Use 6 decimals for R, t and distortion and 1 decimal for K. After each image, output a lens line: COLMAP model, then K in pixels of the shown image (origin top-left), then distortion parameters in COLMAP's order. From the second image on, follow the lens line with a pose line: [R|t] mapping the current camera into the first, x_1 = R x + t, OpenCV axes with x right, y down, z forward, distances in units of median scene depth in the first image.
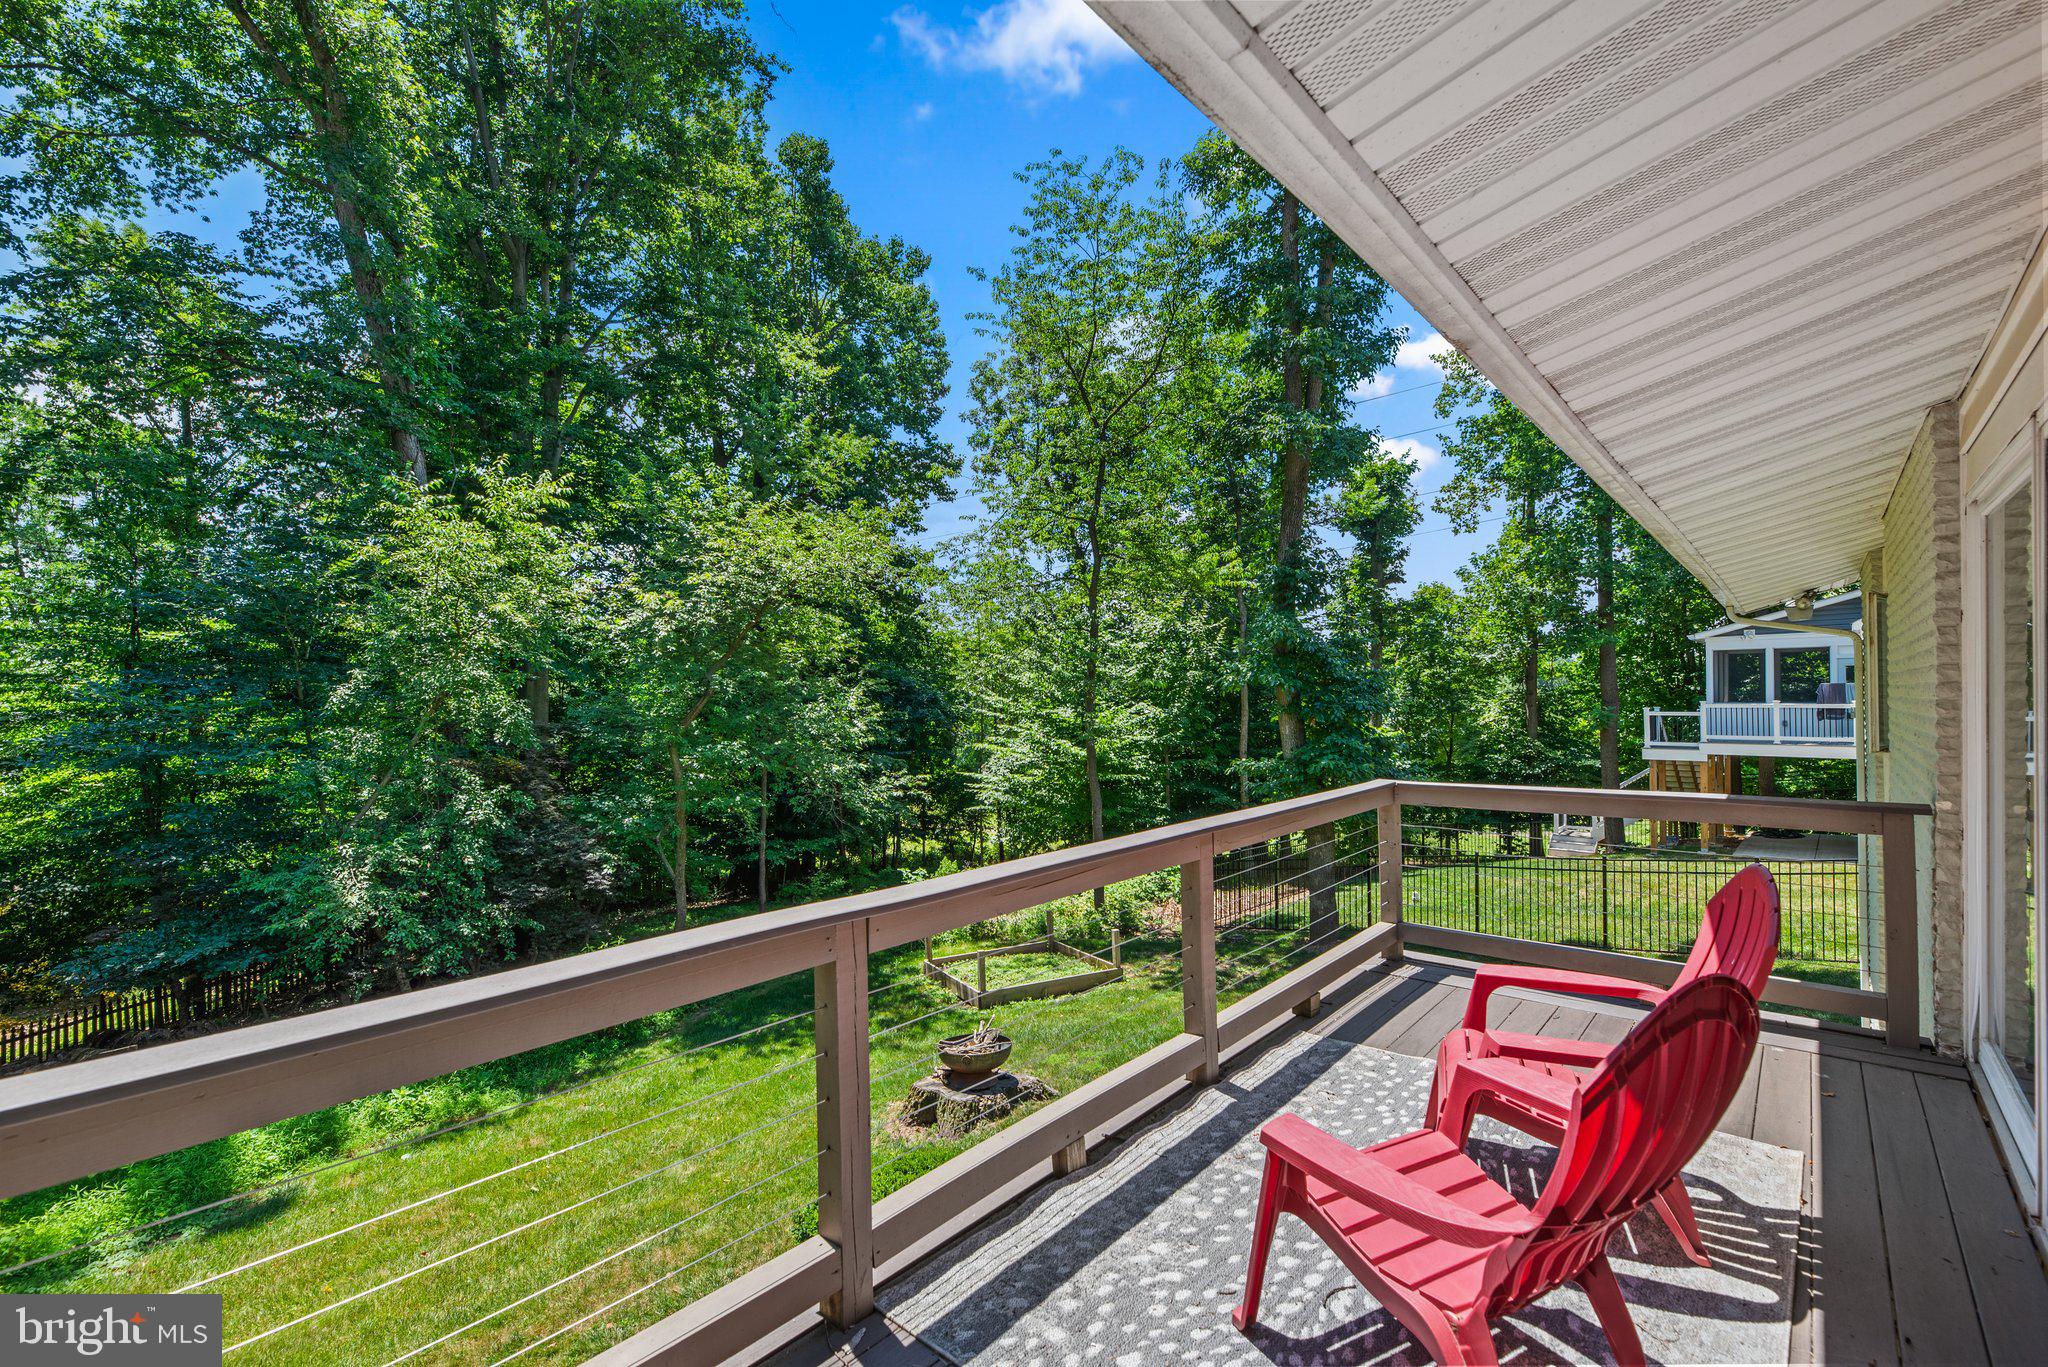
lens RADIAL K [[917.2, 0, 1026.5], [0, 917.2, 687.3], [0, 0, 1]] dist [0.000726, 0.000098]
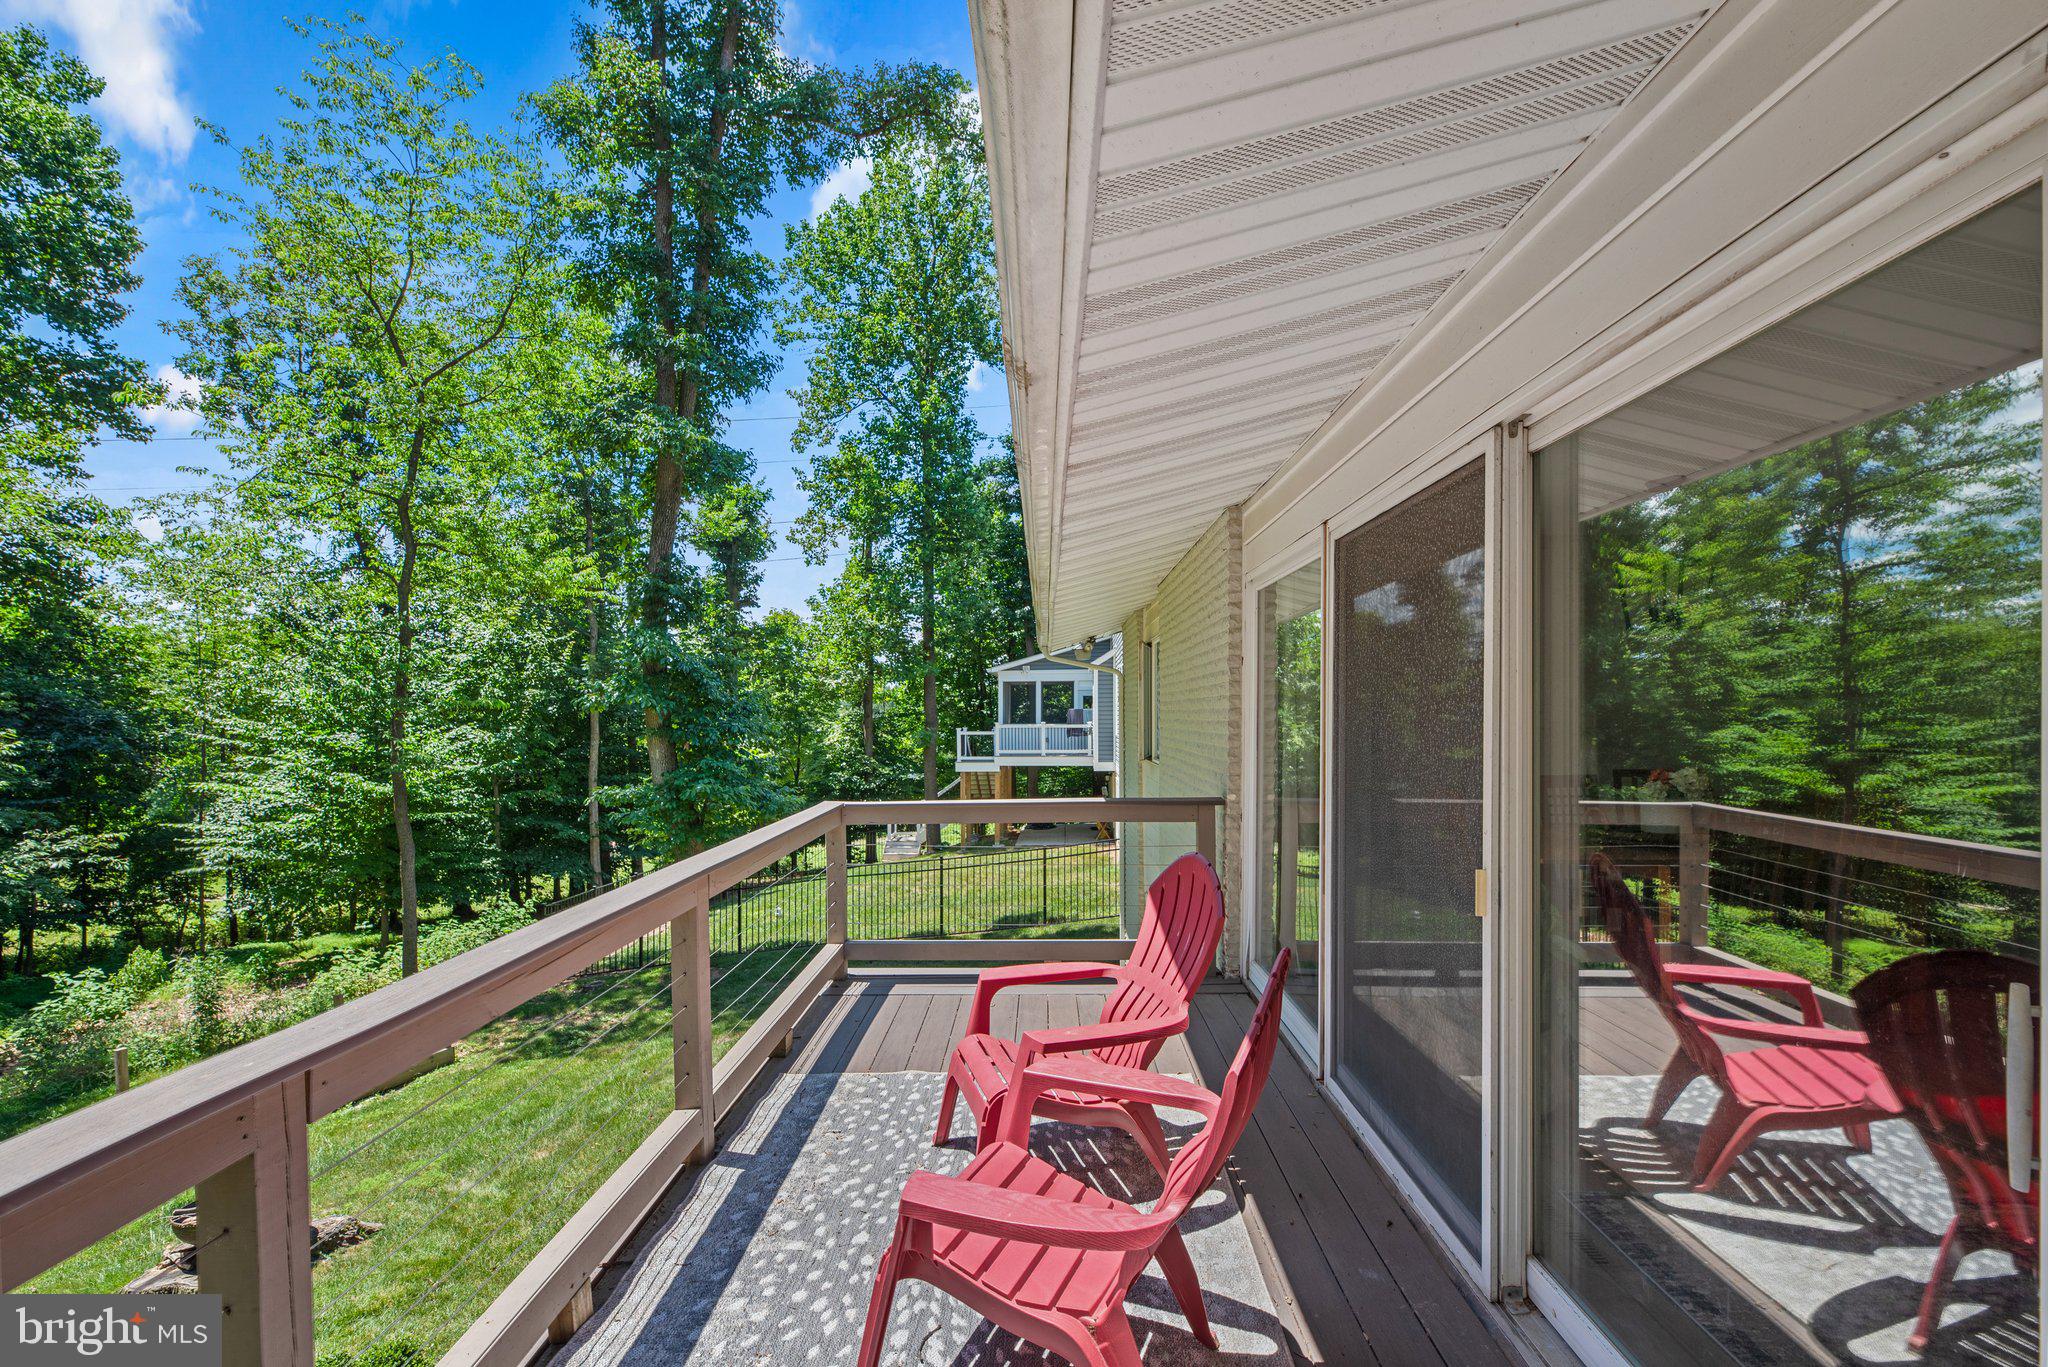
lens RADIAL K [[925.3, 0, 1031.6], [0, 925.3, 715.6], [0, 0, 1]] dist [0.002511, 0.000556]
pose [[0.769657, 0.002876, 0.638451, -0.016125], [-0.007126, 0.999966, 0.004086, 0.000254], [-0.638417, -0.007695, 0.769652, 0.015802]]
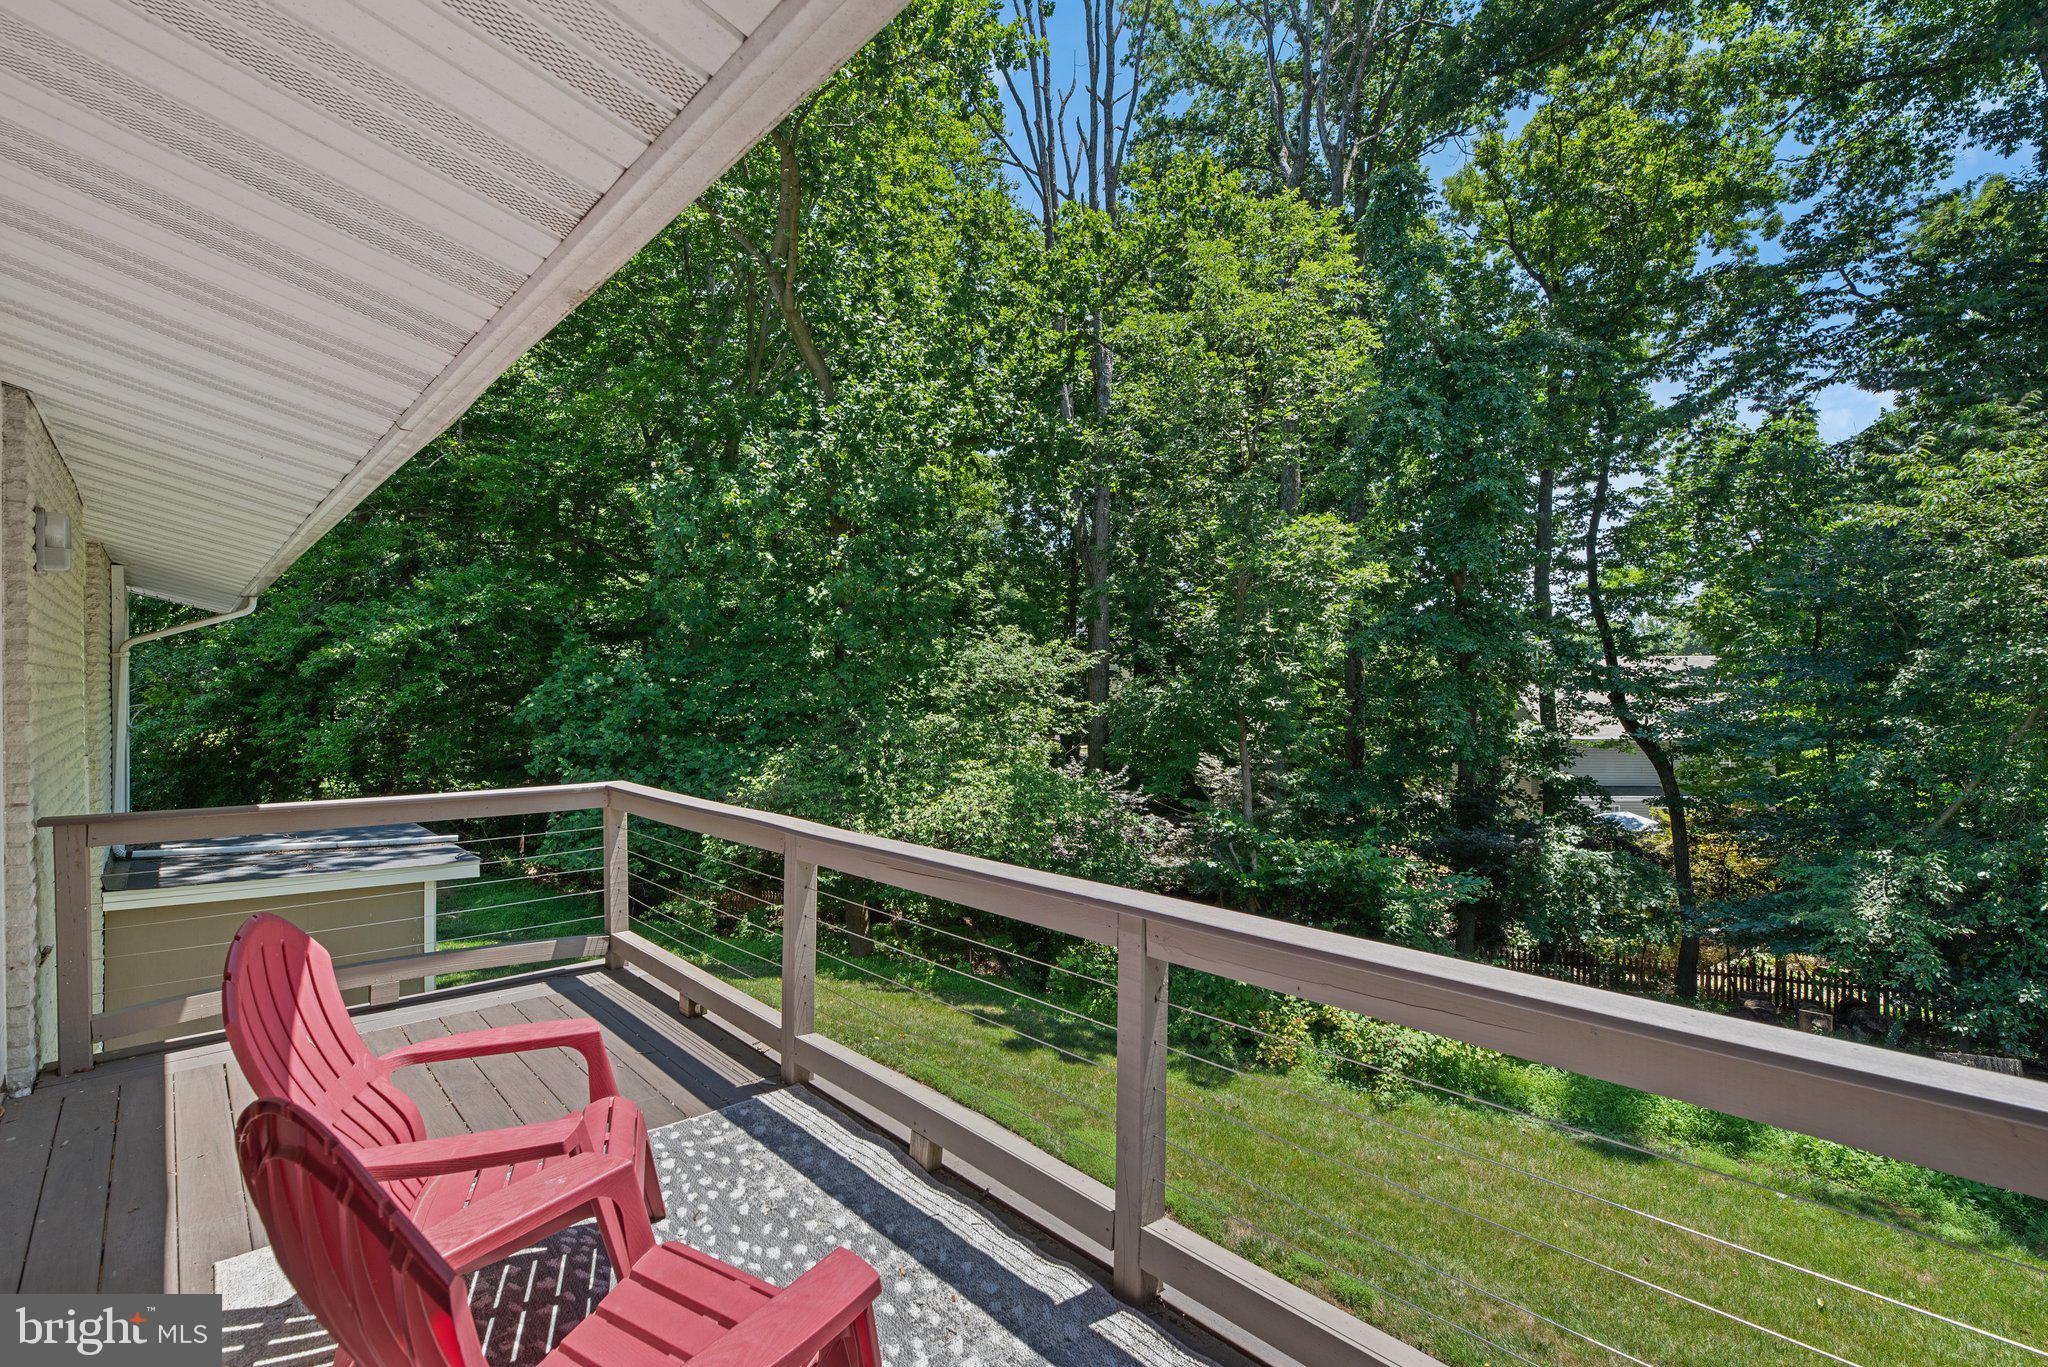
lens RADIAL K [[950.0, 0, 1024.0], [0, 950.0, 683.5], [0, 0, 1]] dist [0.000031, 0.000030]
pose [[-0.127603, 0.008774, -0.991787, 0.150679], [0.009515, 0.999926, 0.007622, -0.001369], [0.991780, -0.008465, -0.127677, 0.175630]]
